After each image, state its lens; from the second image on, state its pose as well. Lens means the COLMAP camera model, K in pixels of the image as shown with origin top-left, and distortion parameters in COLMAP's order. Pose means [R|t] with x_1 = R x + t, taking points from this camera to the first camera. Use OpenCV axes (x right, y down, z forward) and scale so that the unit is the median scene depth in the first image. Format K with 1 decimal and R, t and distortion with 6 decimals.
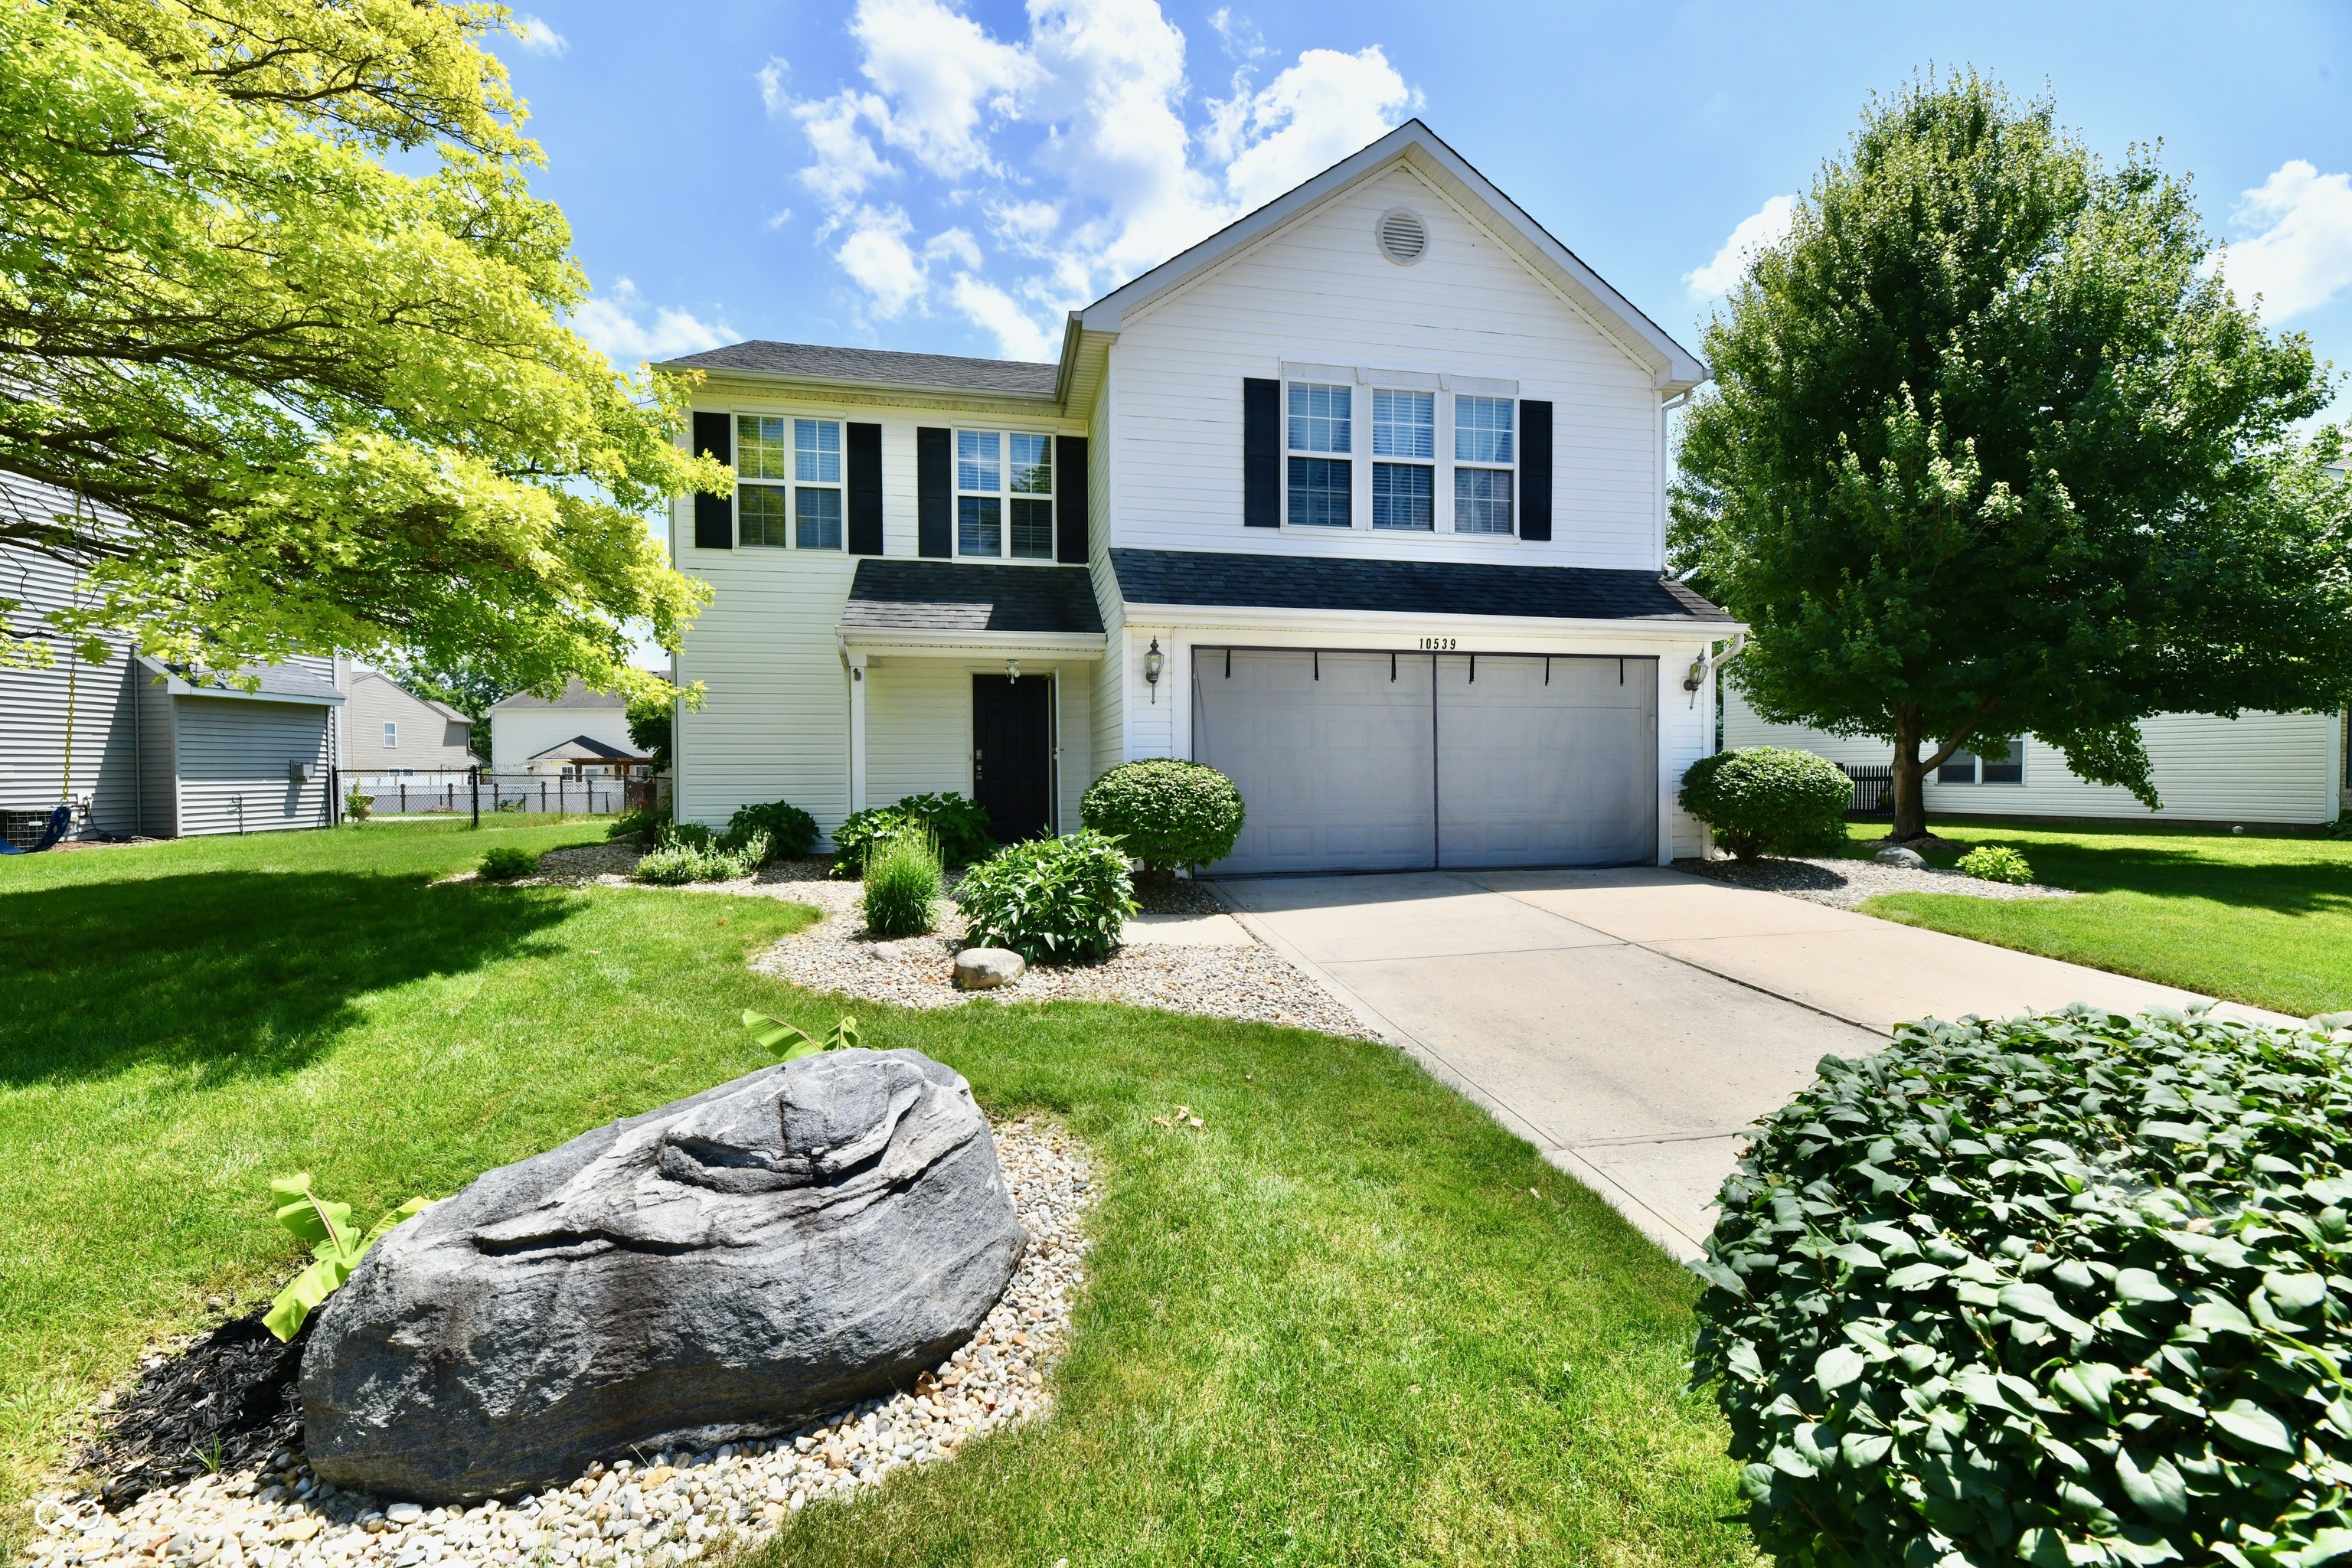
lens RADIAL K [[943.4, 0, 1176.0], [0, 943.4, 784.0], [0, 0, 1]] dist [-0.000047, -0.003333]
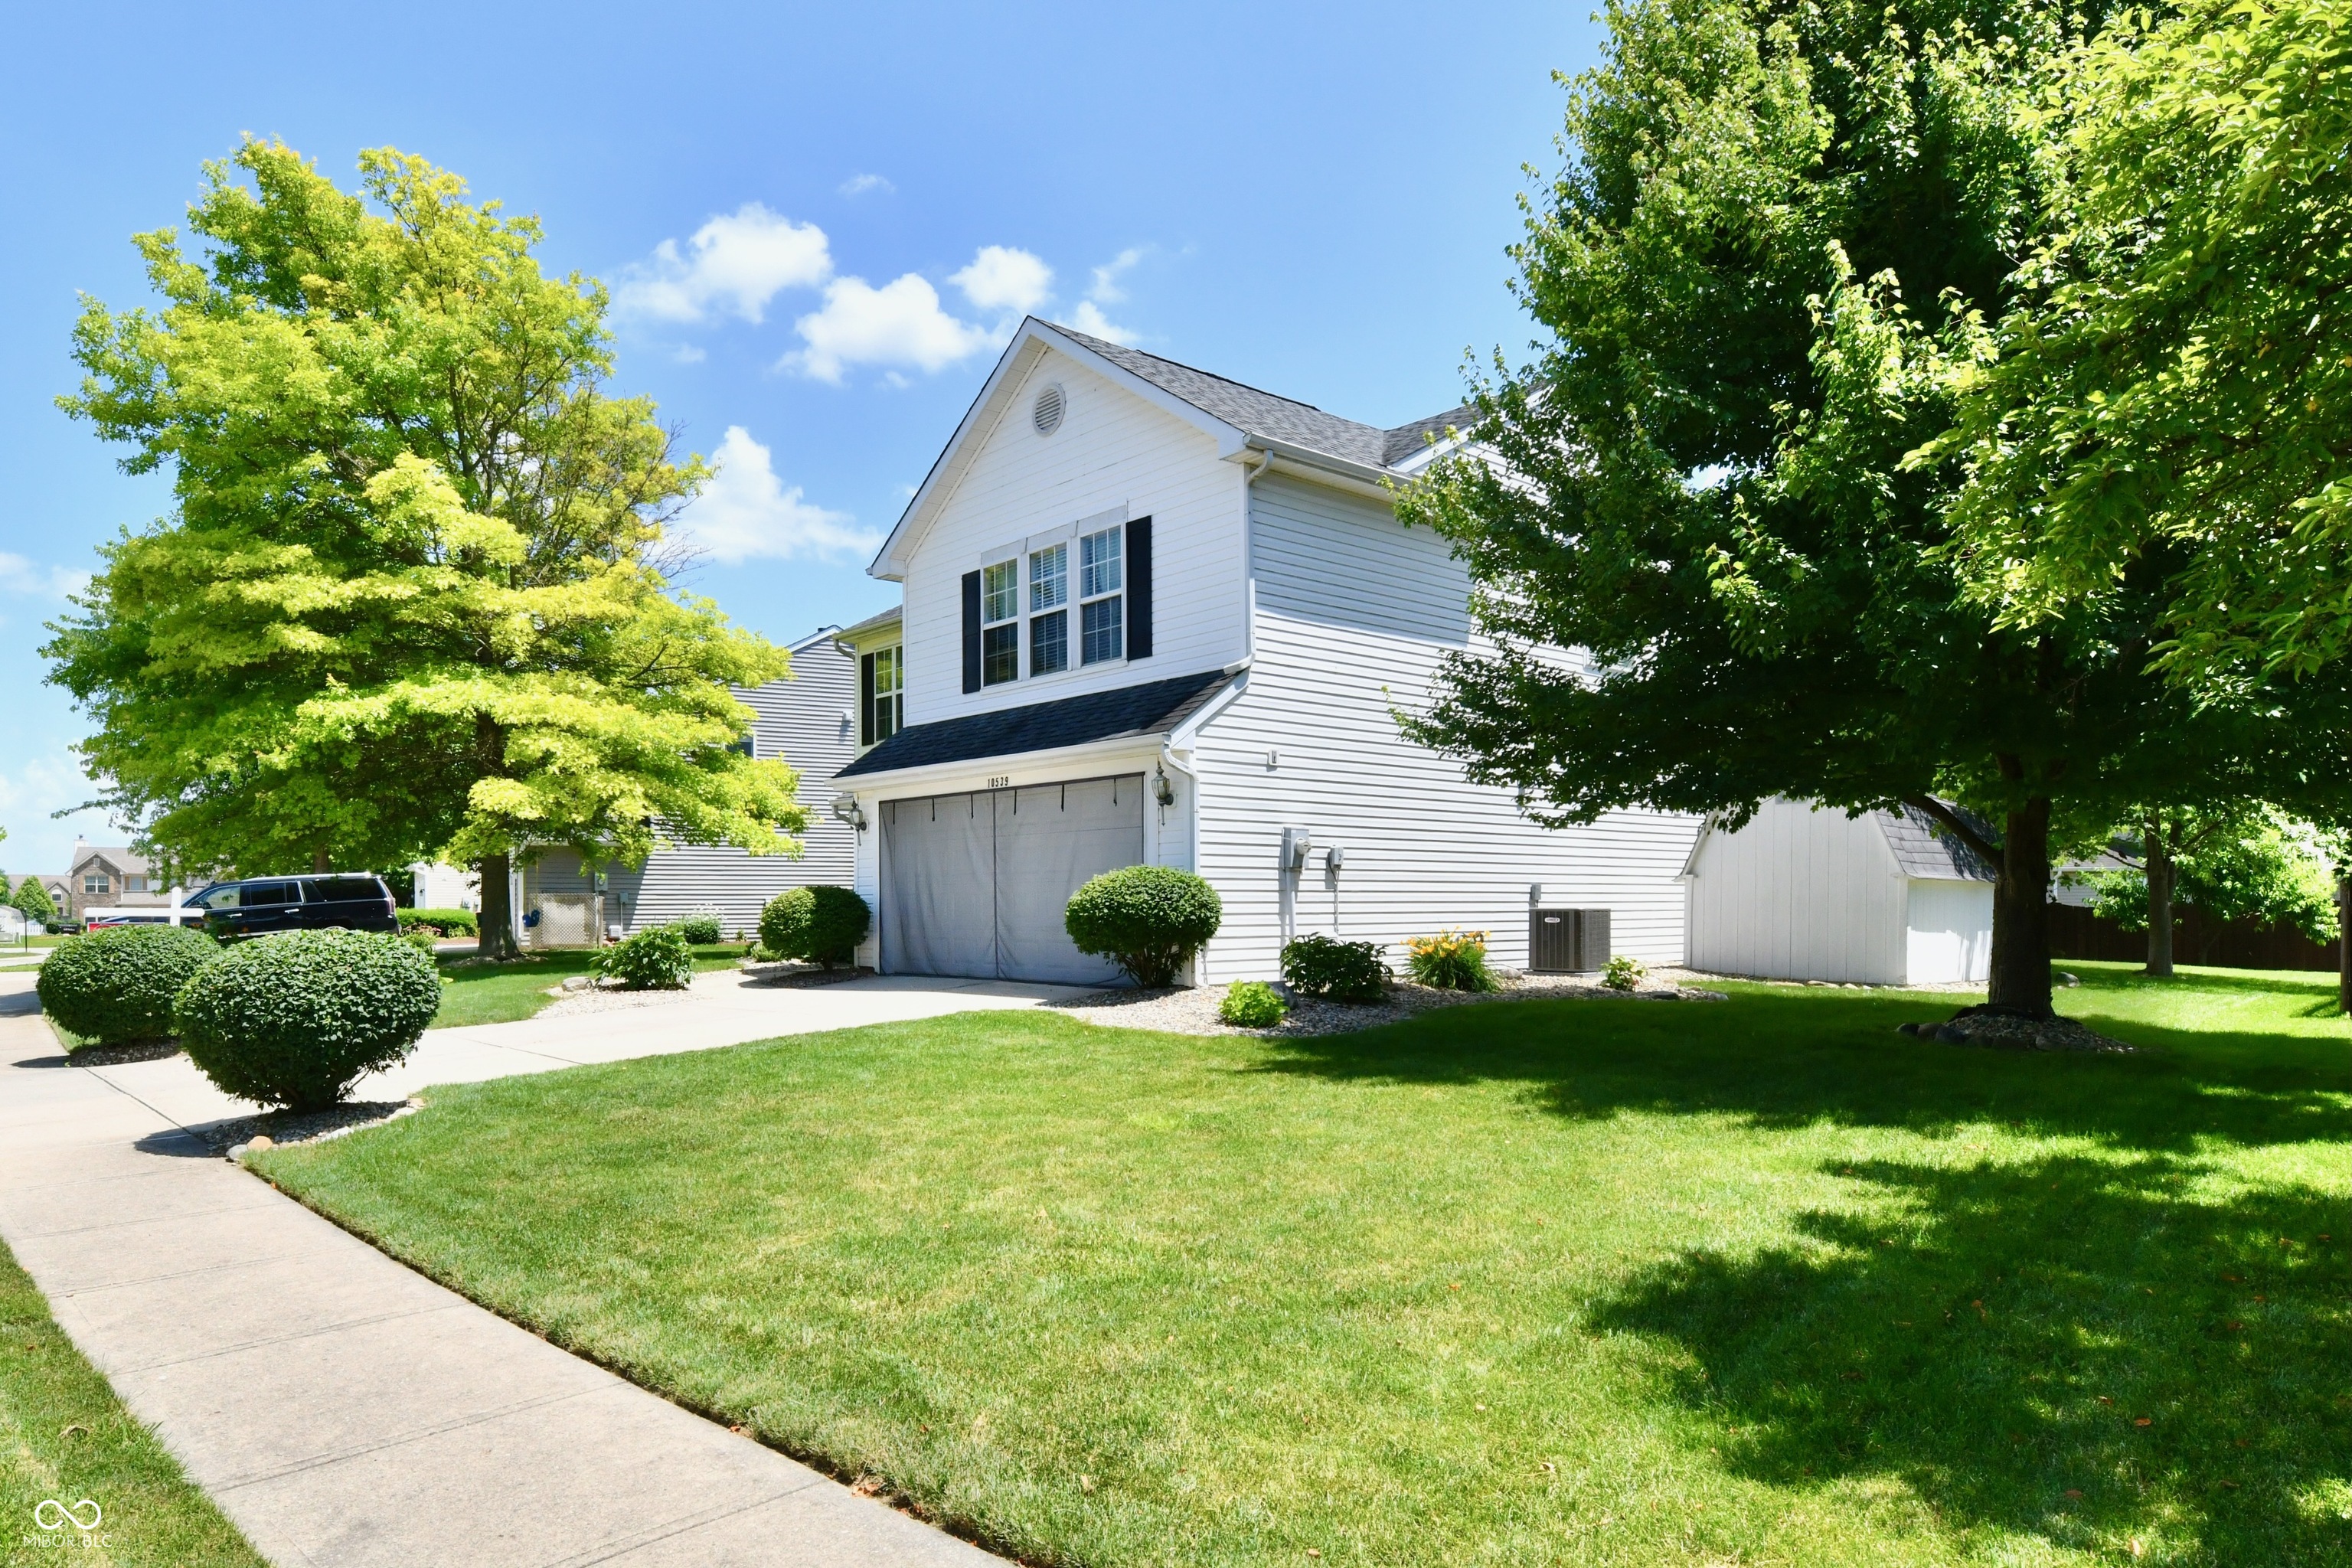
lens RADIAL K [[1435.4, 0, 1066.7], [0, 1435.4, 897.5], [0, 0, 1]] dist [0.003288, -0.009325]
pose [[0.465648, -0.004372, -0.884959, 1.779637], [-0.010568, 0.999889, -0.010500, 0.009510], [0.884907, 0.014241, 0.465550, 0.247126]]
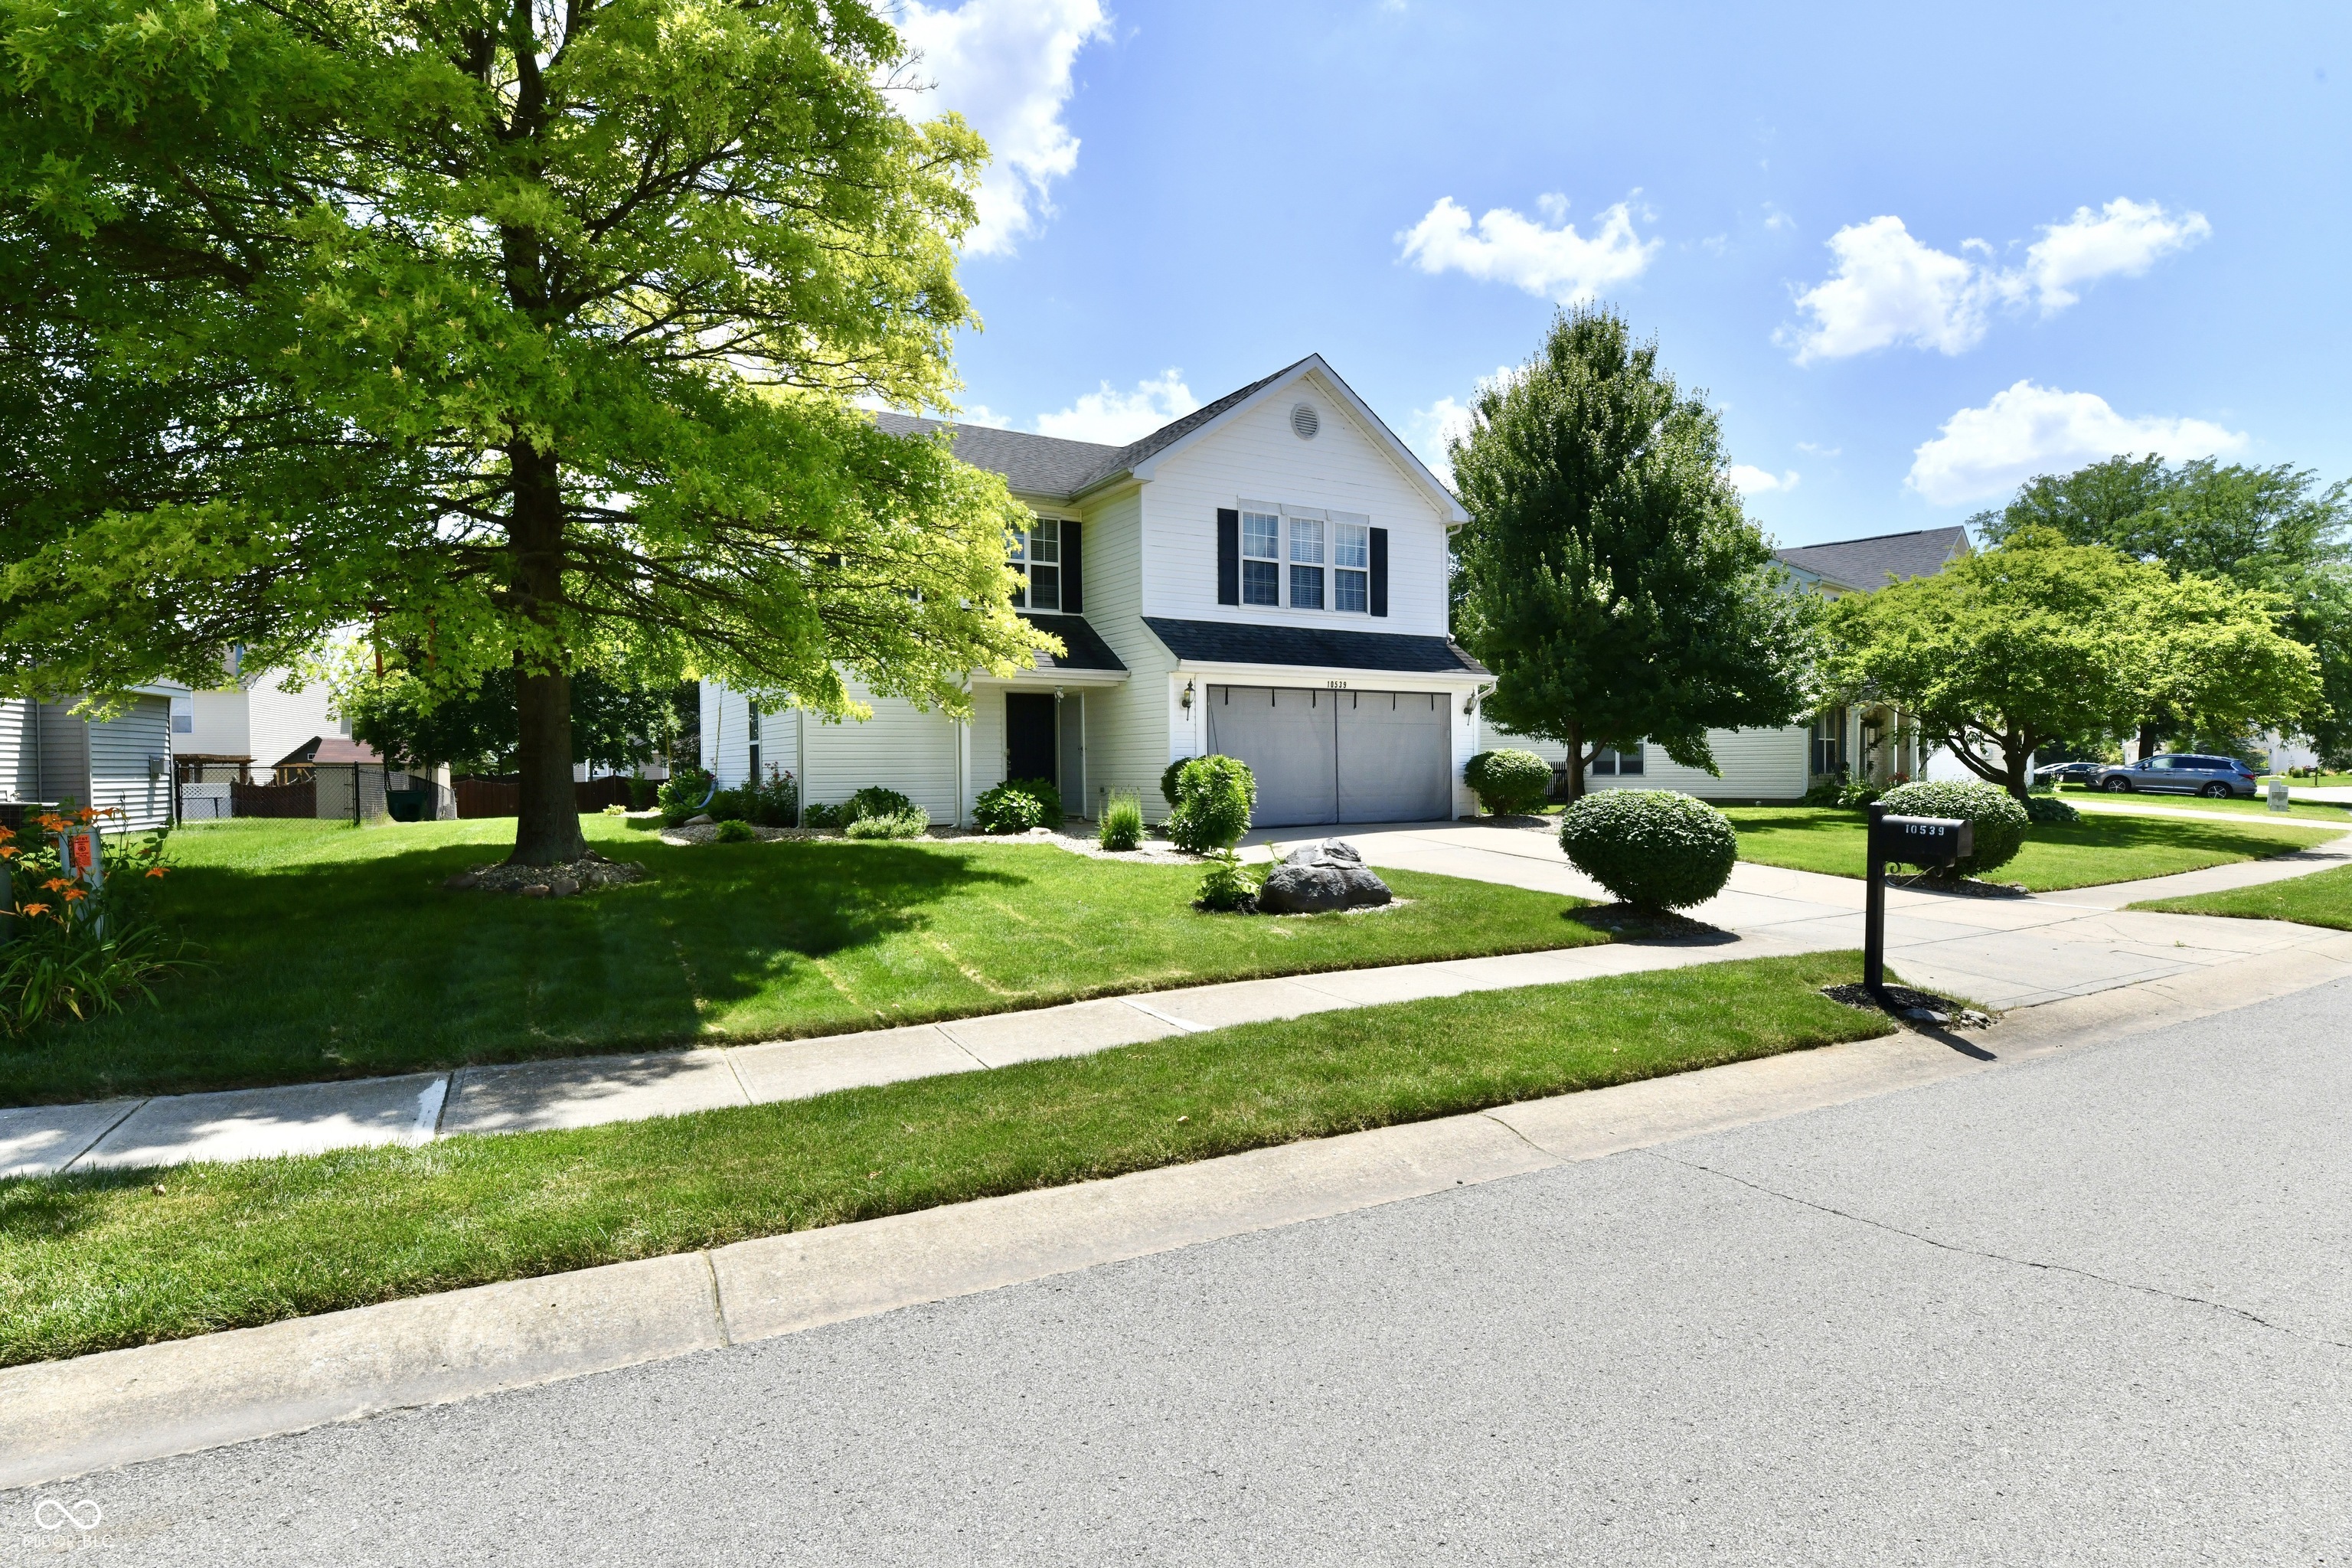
lens RADIAL K [[1188.7, 0, 1176.0], [0, 1188.7, 784.0], [0, 0, 1]] dist [-0.001913, 0.000007]
pose [[0.942167, -0.006962, 0.335071, -0.640432], [0.008332, 0.999962, -0.002652, 0.024721], [-0.335040, 0.005291, 0.942189, -0.798707]]
